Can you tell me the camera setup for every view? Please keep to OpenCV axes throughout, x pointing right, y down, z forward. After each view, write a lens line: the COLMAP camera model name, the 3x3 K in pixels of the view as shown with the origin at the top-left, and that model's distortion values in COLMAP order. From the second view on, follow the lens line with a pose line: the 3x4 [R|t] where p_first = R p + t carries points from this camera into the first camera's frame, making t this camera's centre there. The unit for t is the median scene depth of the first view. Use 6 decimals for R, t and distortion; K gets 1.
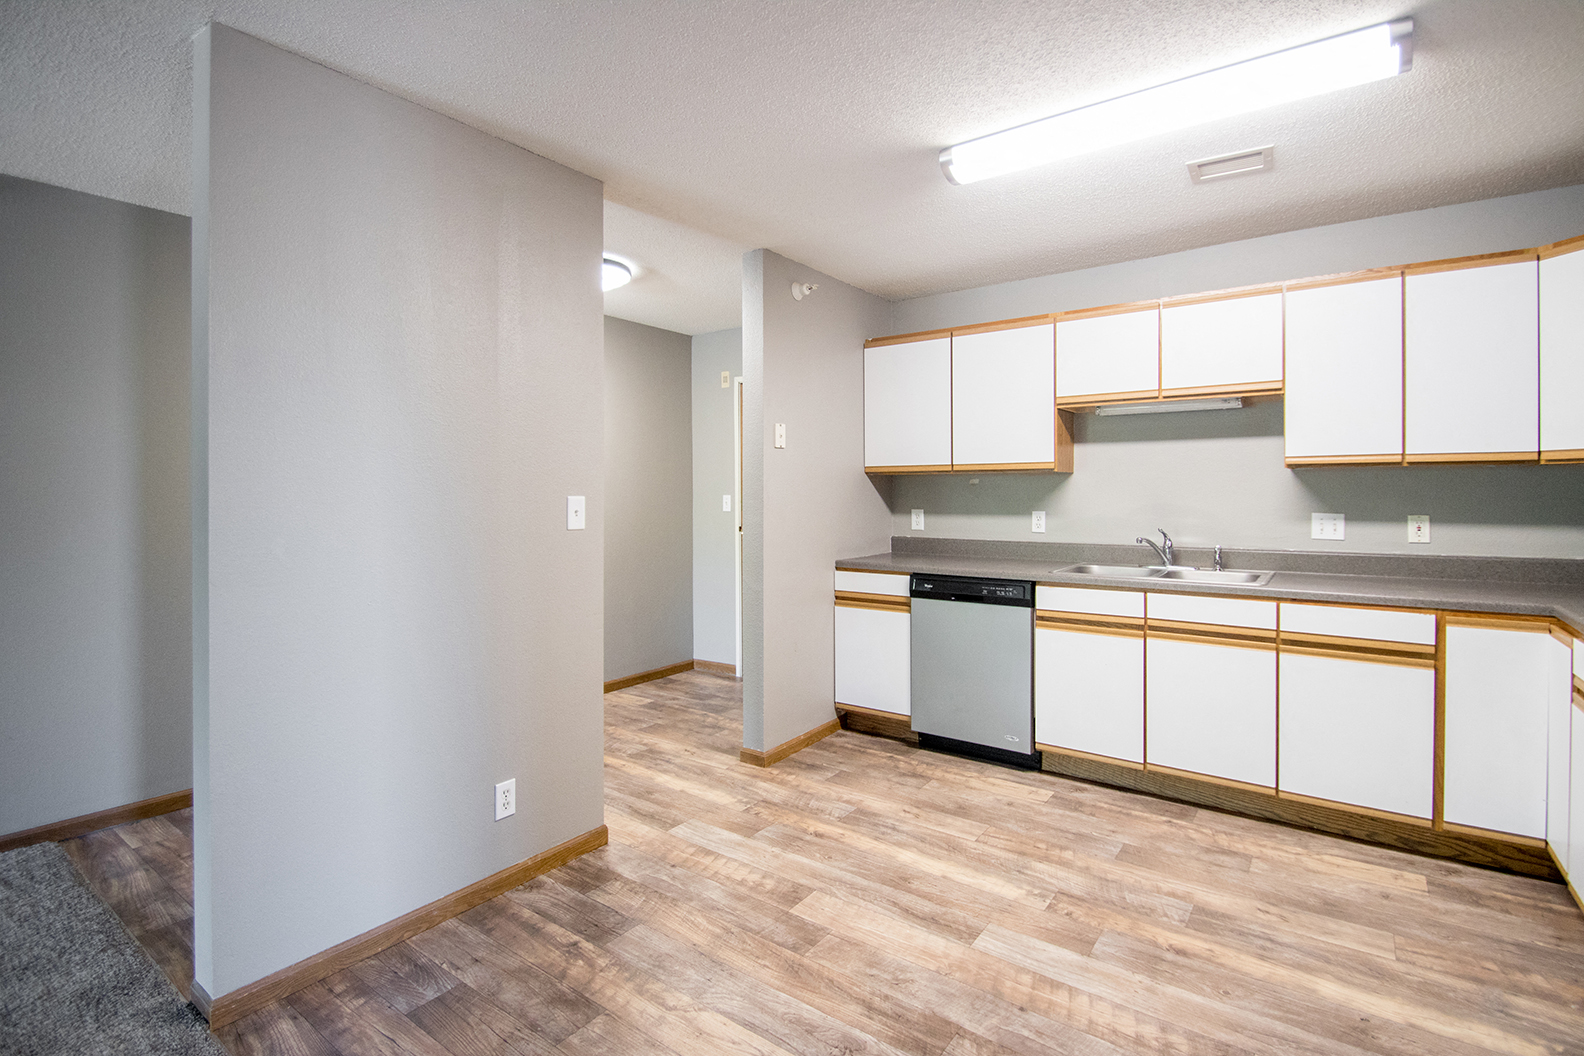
lens RADIAL K [[782.9, 0, 789.9], [0, 782.9, 521.0], [0, 0, 1]] dist [0.013256, -0.021440]
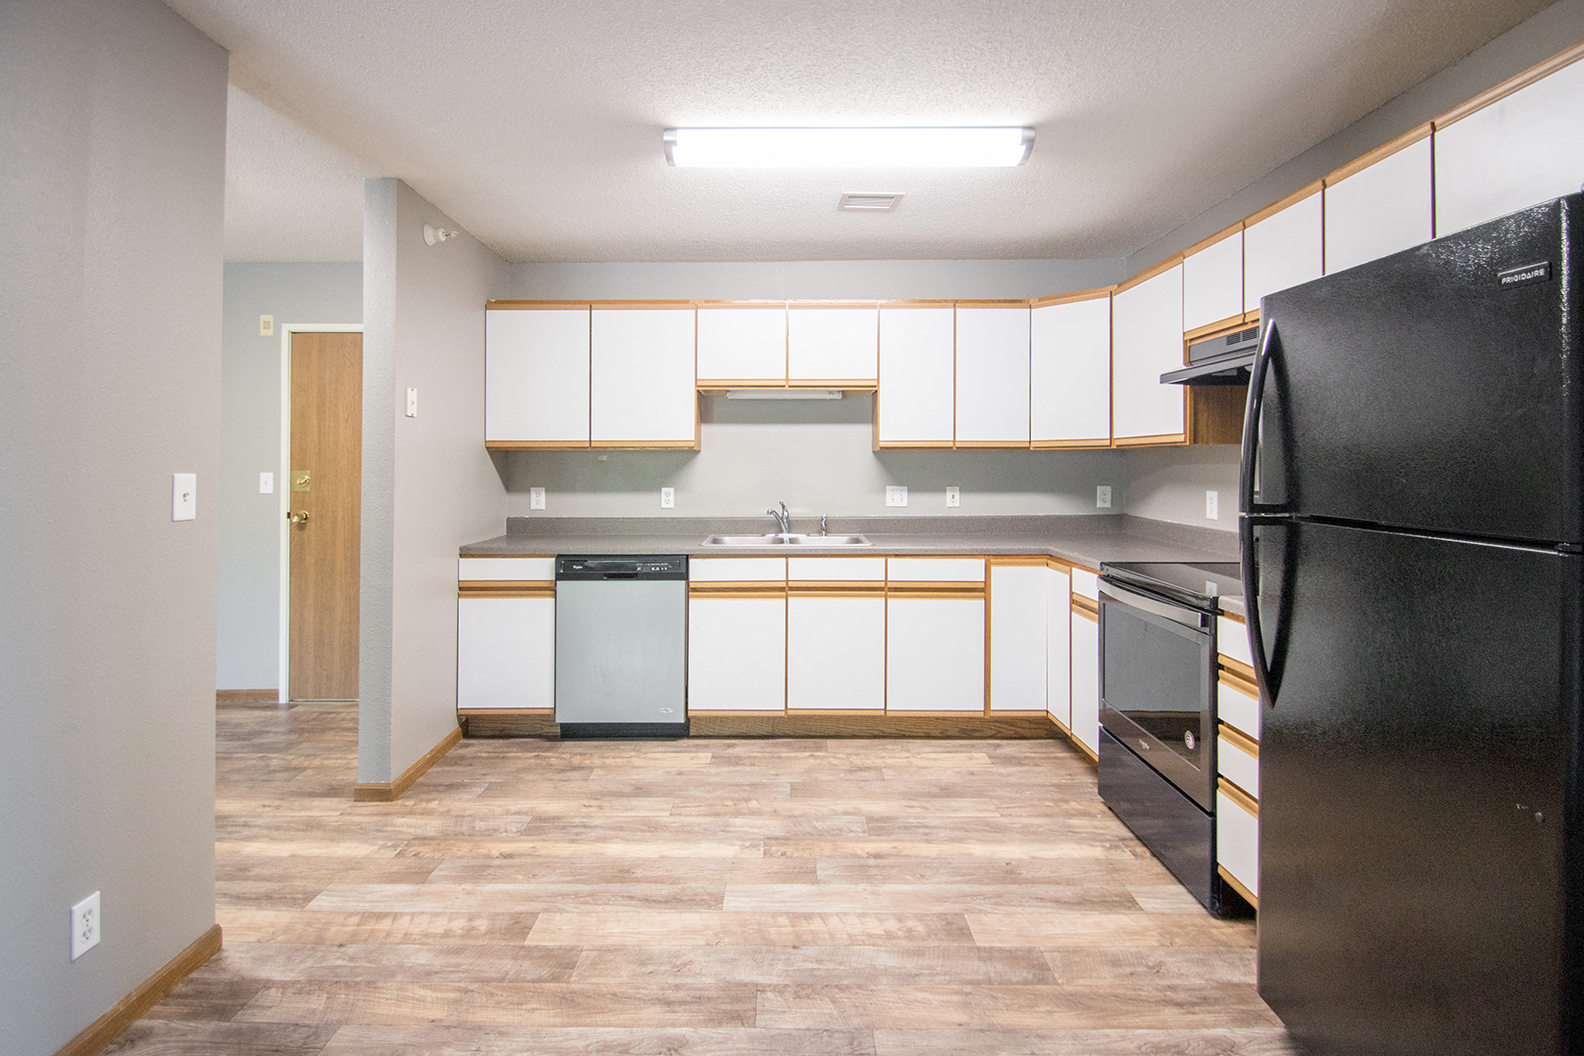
lens RADIAL K [[796.1, 0, 806.9], [0, 796.1, 487.6], [0, 0, 1]] dist [0.016242, -0.022101]
pose [[0.794380, -0.012904, 0.607284, -0.242550], [0.021714, 0.999739, -0.007160, -0.001384], [-0.607033, 0.018874, 0.794453, 0.072333]]
